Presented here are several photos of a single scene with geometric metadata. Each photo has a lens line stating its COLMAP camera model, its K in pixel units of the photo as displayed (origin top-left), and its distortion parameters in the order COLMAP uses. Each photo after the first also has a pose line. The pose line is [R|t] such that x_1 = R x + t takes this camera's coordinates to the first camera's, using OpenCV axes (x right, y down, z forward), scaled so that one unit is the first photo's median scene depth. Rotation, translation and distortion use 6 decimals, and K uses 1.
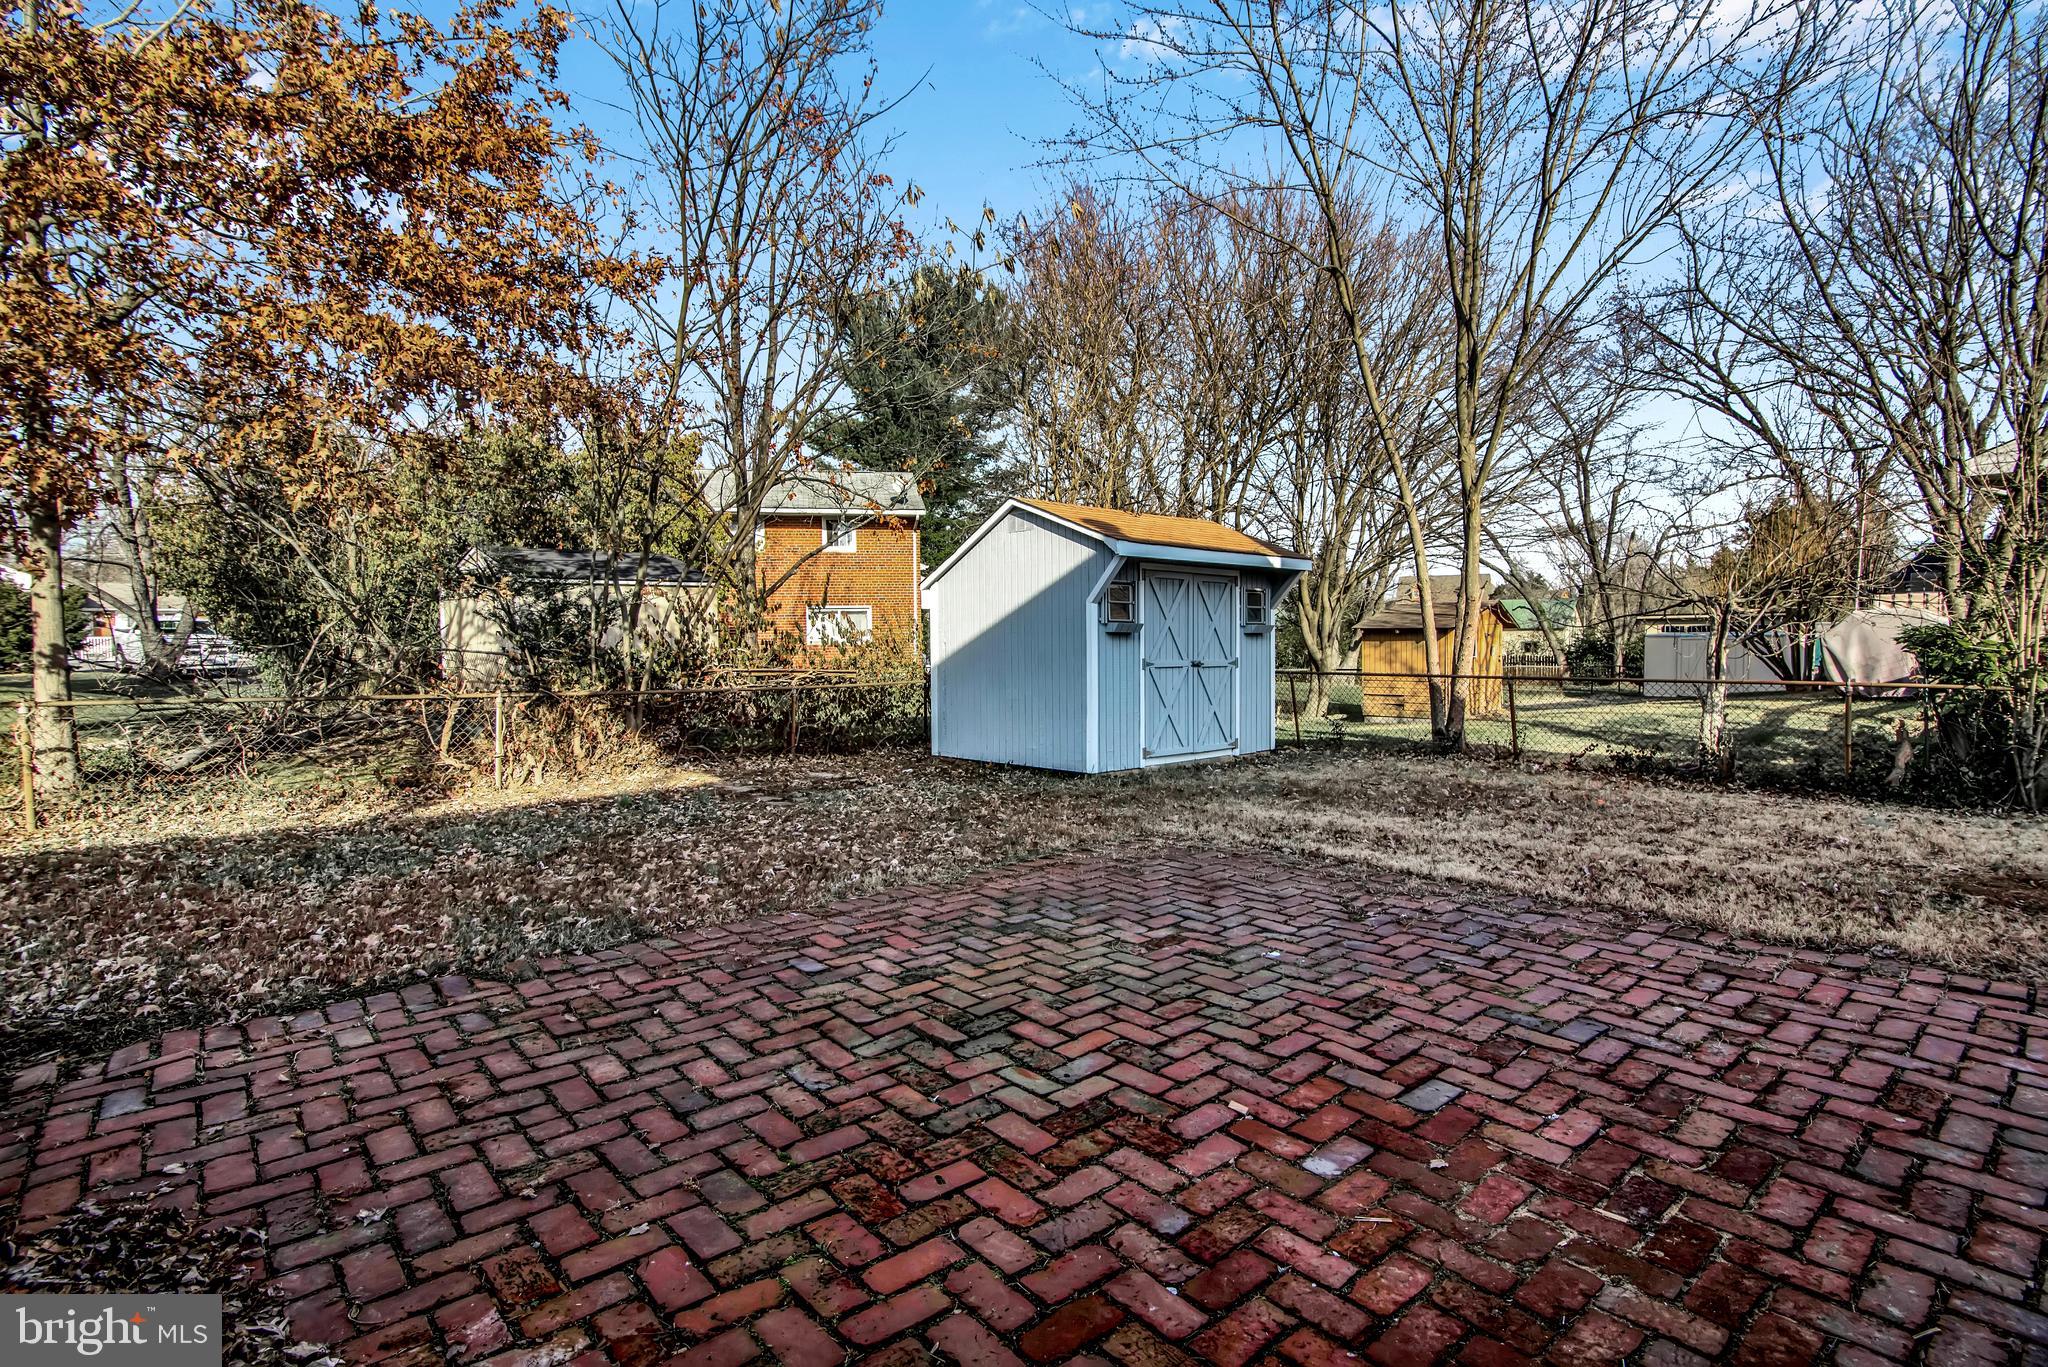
lens RADIAL K [[984.5, 0, 1049.3], [0, 984.5, 687.8], [0, 0, 1]] dist [-0.012280, -0.000749]
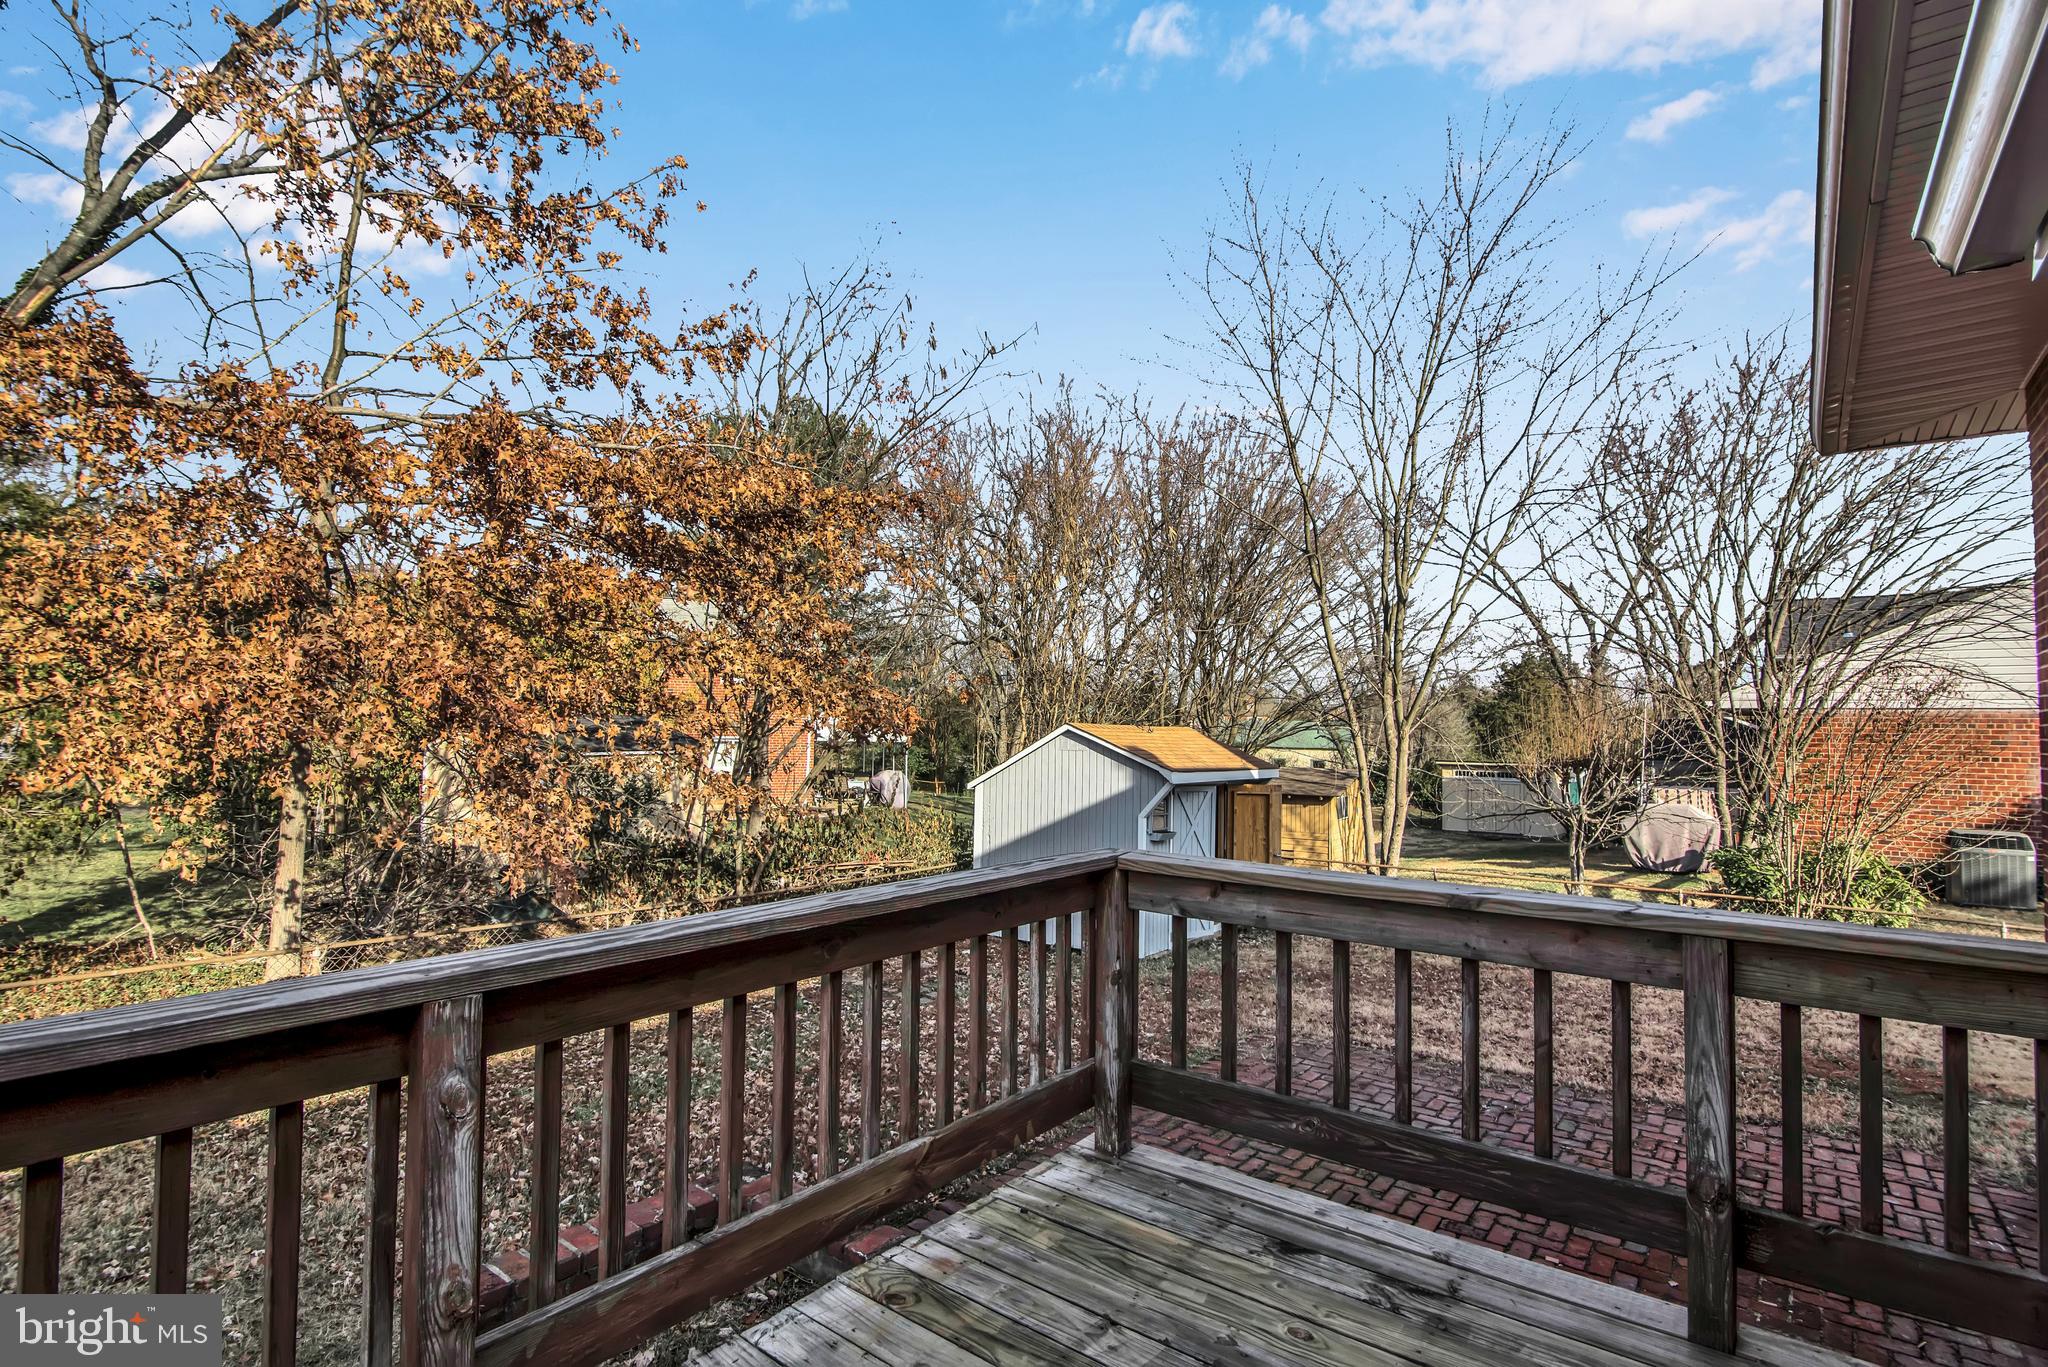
lens RADIAL K [[984.5, 0, 1049.3], [0, 984.5, 687.8], [0, 0, 1]] dist [-0.012280, -0.000749]
pose [[0.977683, 0.035823, 0.207007, -0.323116], [-0.016255, 0.995300, -0.095467, -0.124553], [-0.209454, 0.089971, 0.973671, -0.186252]]
